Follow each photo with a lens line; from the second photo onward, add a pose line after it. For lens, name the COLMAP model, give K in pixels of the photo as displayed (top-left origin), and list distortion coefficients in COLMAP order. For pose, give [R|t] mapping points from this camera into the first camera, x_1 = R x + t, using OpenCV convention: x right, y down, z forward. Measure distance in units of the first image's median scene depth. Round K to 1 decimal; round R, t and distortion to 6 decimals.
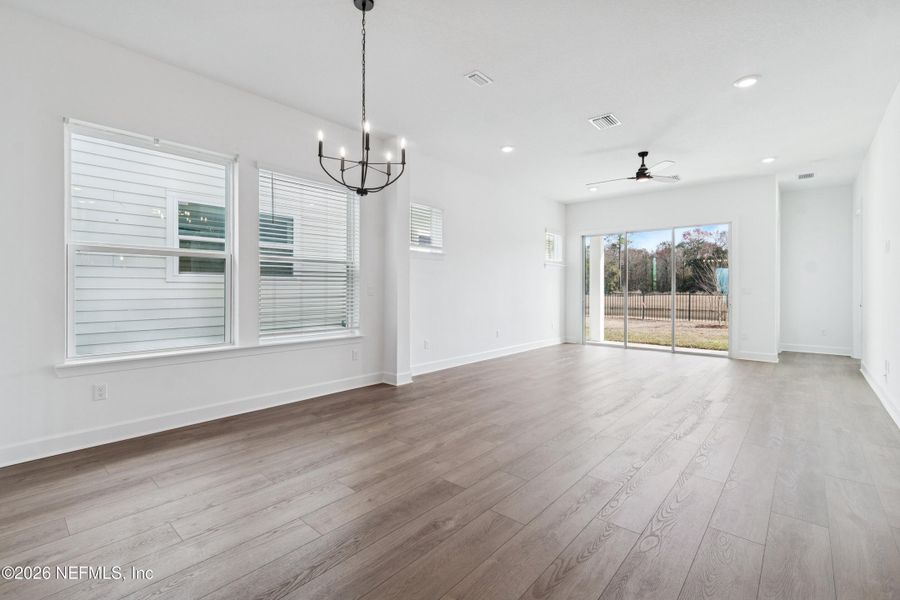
lens RADIAL K [[400.6, 0, 444.9], [0, 400.6, 294.9], [0, 0, 1]] dist [0.001075, 0.000317]
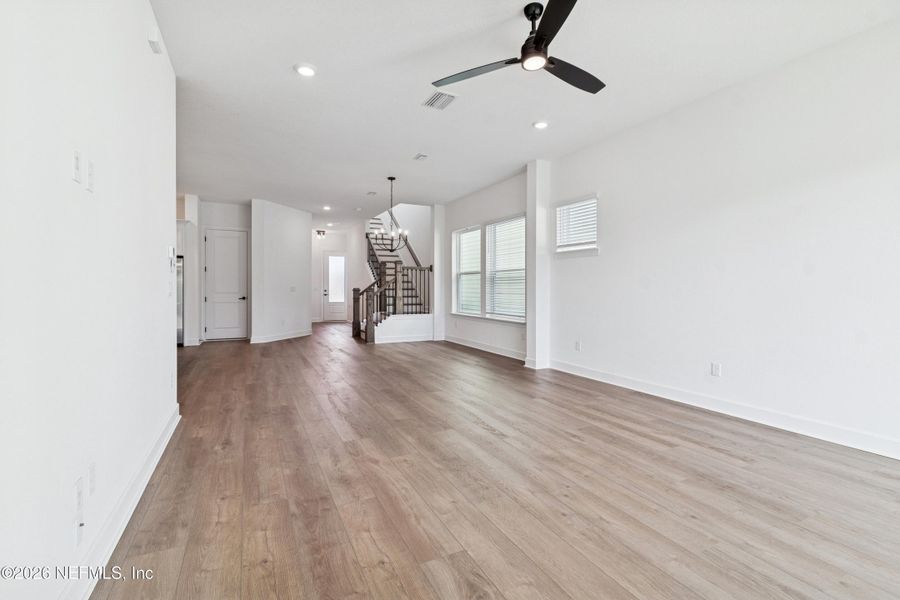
lens RADIAL K [[400.6, 0, 449.6], [0, 400.6, 294.3], [0, 0, 1]] dist [0.001075, 0.000317]
pose [[-0.359758, 0.010616, -0.932985, 1.236692], [-0.016458, 0.999708, 0.017721, -0.015367], [0.932900, 0.021730, -0.359479, 1.346709]]
